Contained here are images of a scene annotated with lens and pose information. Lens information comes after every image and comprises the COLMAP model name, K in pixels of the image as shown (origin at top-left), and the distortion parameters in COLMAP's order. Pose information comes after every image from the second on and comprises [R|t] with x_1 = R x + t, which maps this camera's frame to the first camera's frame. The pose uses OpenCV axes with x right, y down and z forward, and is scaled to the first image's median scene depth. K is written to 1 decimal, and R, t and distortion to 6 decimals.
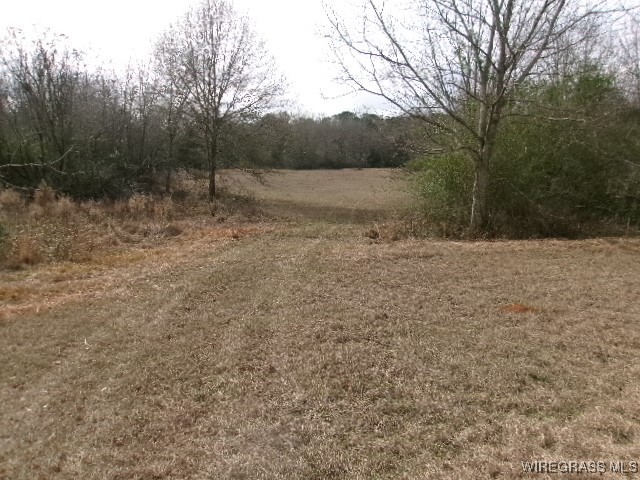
lens RADIAL K [[505.6, 0, 315.0], [0, 505.6, 240.2], [0, 0, 1]] dist [0.002043, 0.039295]
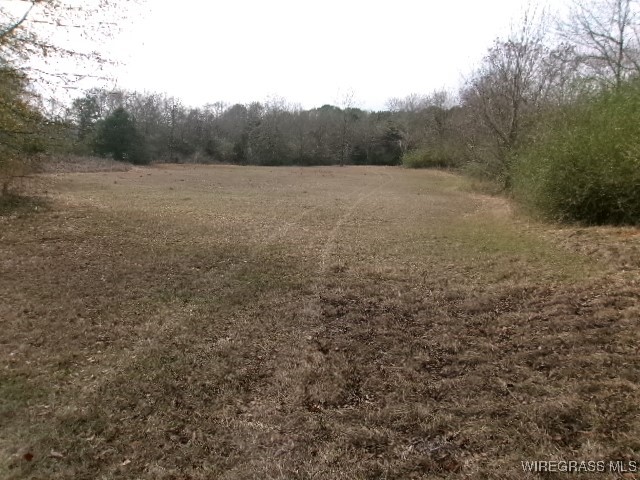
lens RADIAL K [[505.6, 0, 316.6], [0, 505.6, 238.5], [0, 0, 1]] dist [0.002043, 0.039295]
pose [[0.999061, 0.009388, 0.042304, 0.049472], [-0.009123, 0.999937, -0.006469, -0.064936], [-0.042362, 0.006077, 0.999084, 0.636534]]
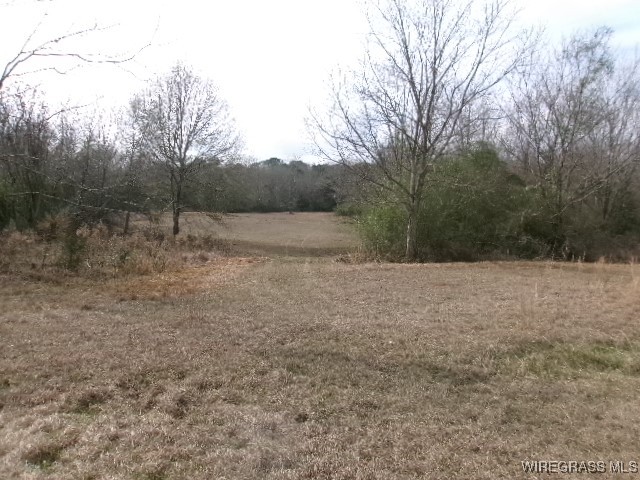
lens RADIAL K [[505.6, 0, 322.1], [0, 505.6, 239.4], [0, 0, 1]] dist [0.002043, 0.039295]
pose [[0.986576, 0.003100, 0.163274, -0.059764], [0.011087, 0.996242, -0.085906, 0.017358], [-0.162927, 0.086563, 0.982834, -0.136981]]
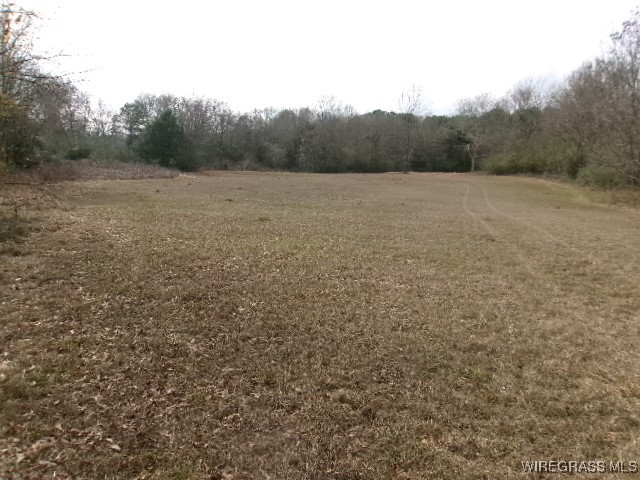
lens RADIAL K [[505.6, 0, 322.7], [0, 505.6, 240.0], [0, 0, 1]] dist [0.002043, 0.039295]
pose [[0.999351, 0.019369, -0.030376, -0.012444], [-0.019924, 0.999638, -0.018070, -0.089574], [0.030015, 0.018663, 0.999375, 0.839125]]
